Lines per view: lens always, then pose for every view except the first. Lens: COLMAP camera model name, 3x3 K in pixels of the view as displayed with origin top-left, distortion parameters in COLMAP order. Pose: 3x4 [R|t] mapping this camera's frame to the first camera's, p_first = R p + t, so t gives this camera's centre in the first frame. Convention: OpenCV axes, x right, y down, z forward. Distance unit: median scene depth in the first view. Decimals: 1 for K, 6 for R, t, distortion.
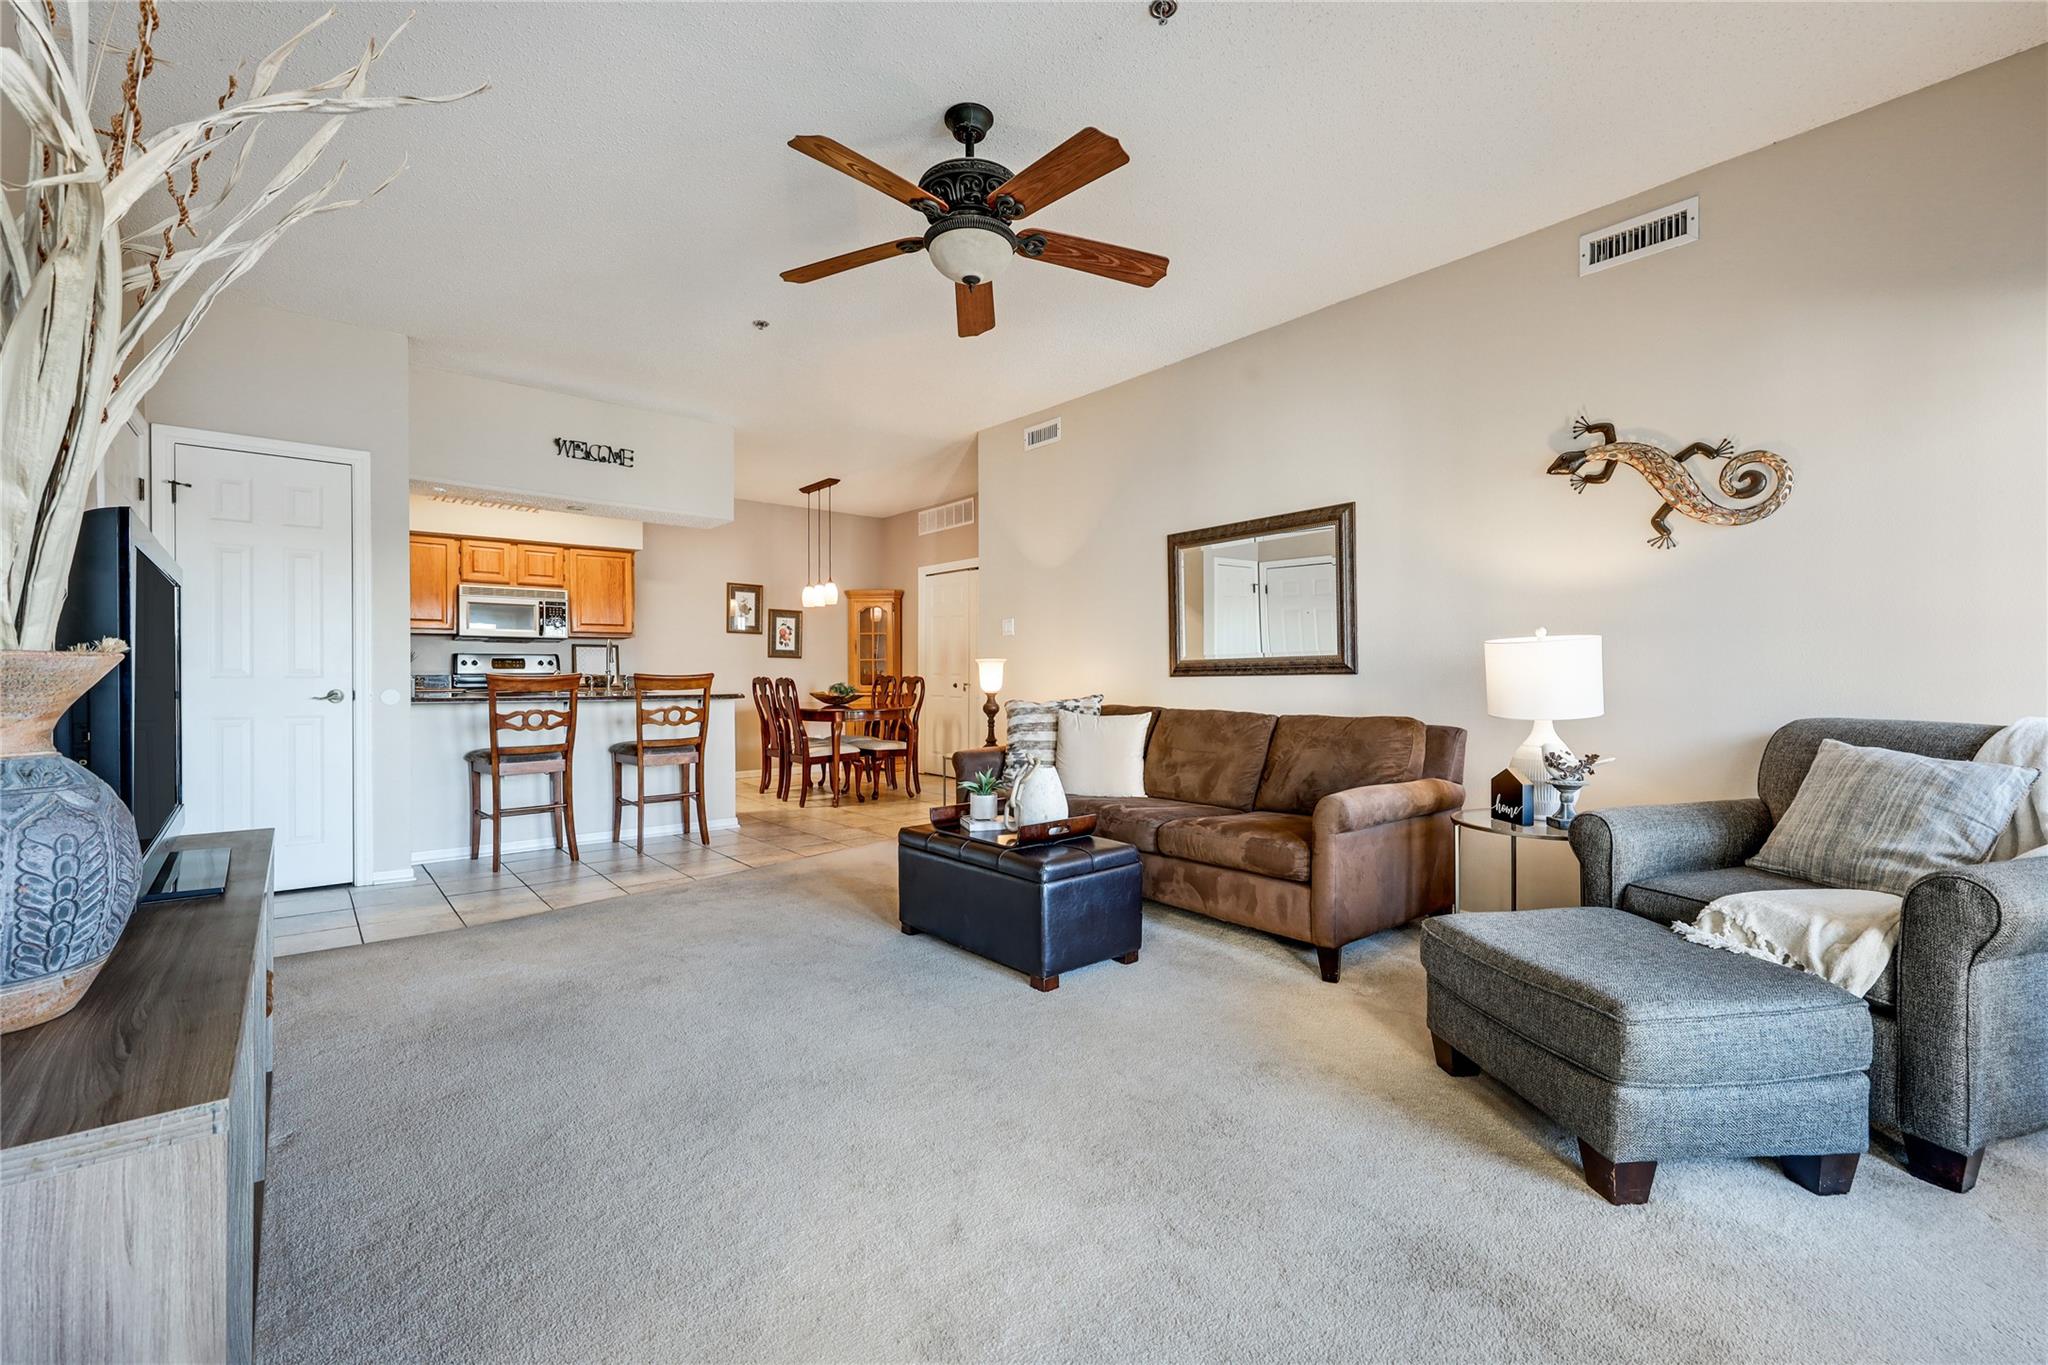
lens RADIAL K [[844.7, 0, 1014.3], [0, 844.7, 683.0], [0, 0, 1]] dist [0.001234, 0.000044]
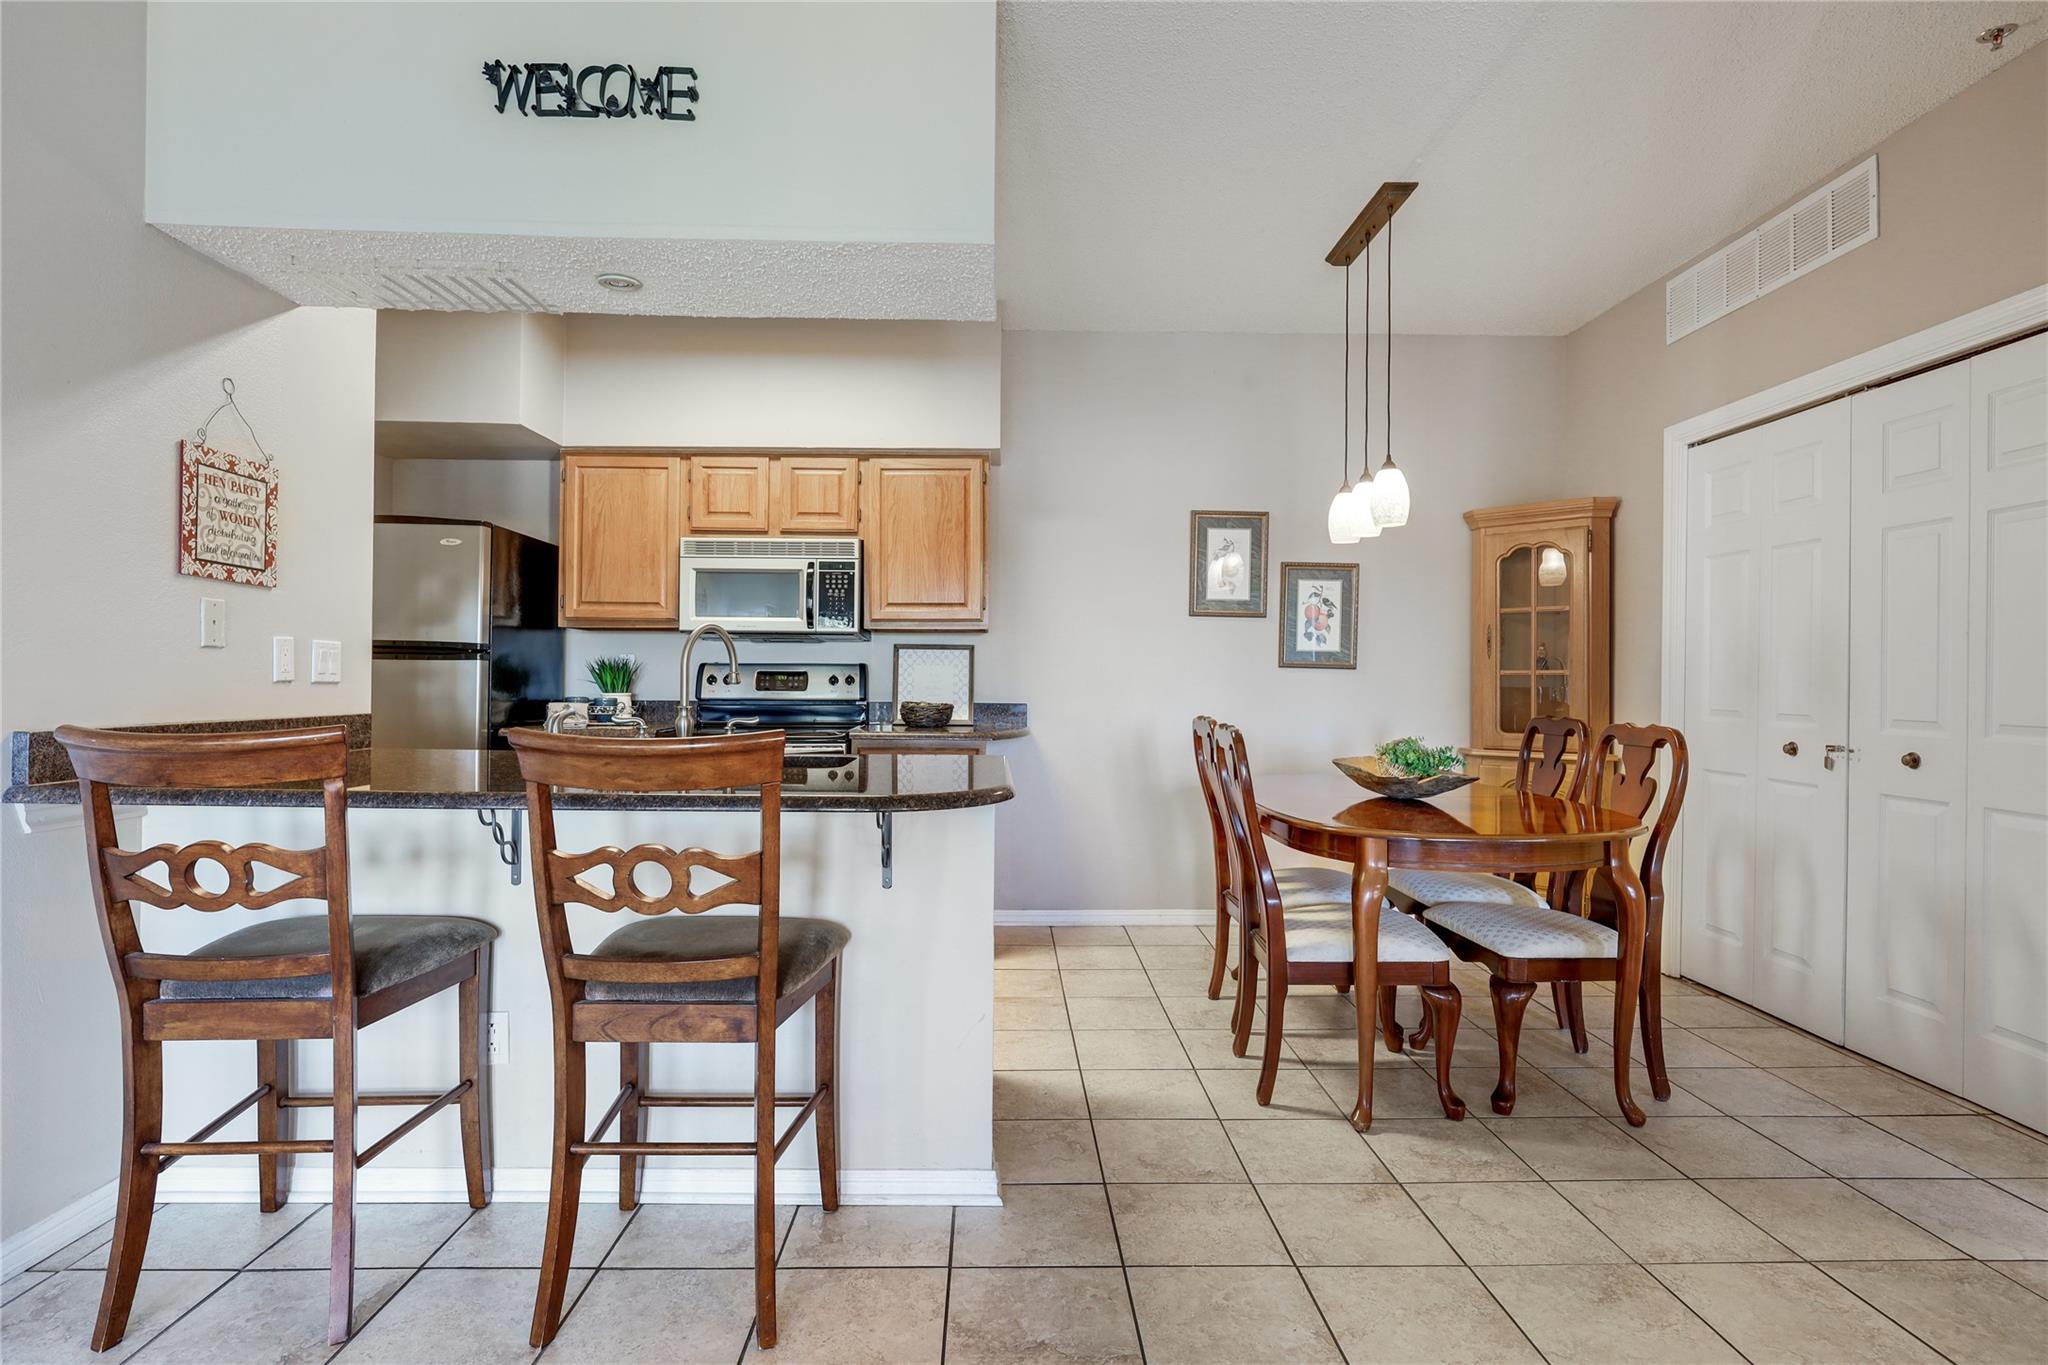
lens RADIAL K [[1015.0, 0, 1015.2], [0, 1015.0, 683.6], [0, 0, 1]] dist [-0.001276, -0.000078]
pose [[0.779560, 0.006744, -0.626291, -0.068249], [-0.014289, 0.999873, -0.007019, -0.018619], [0.626165, 0.014421, 0.779558, 0.576891]]
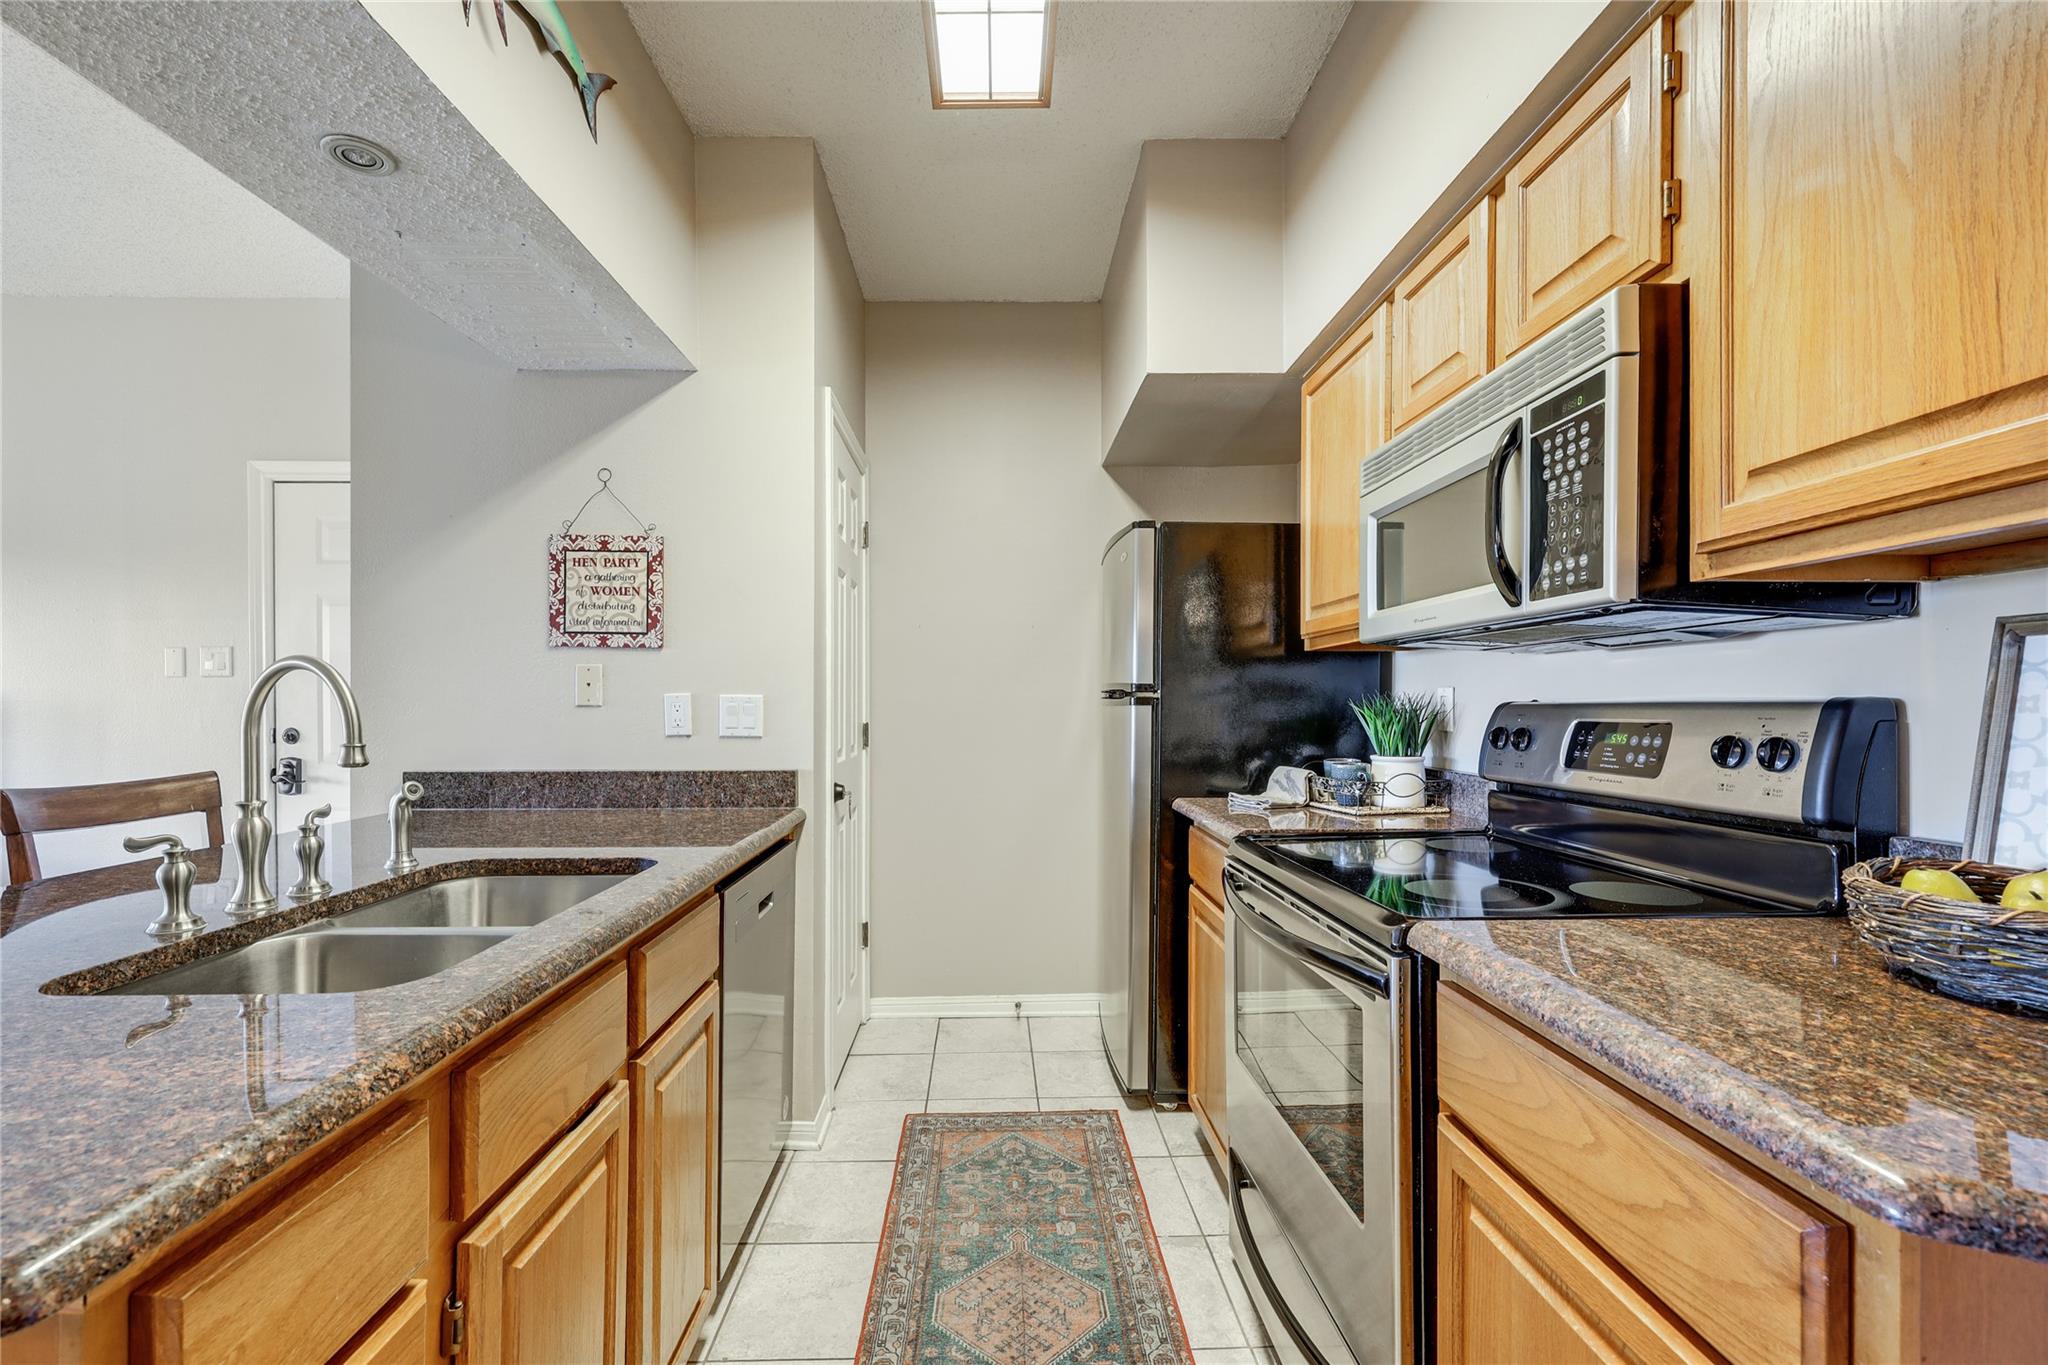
lens RADIAL K [[840.4, 0, 1009.3], [0, 840.4, 708.6], [0, 0, 1]] dist [-0.001348, 0.000159]
pose [[-0.623902, 0.003634, -0.781494, -0.338115], [-0.007860, 0.999909, 0.010925, -0.033285], [0.781463, 0.012958, -0.623817, 1.002970]]
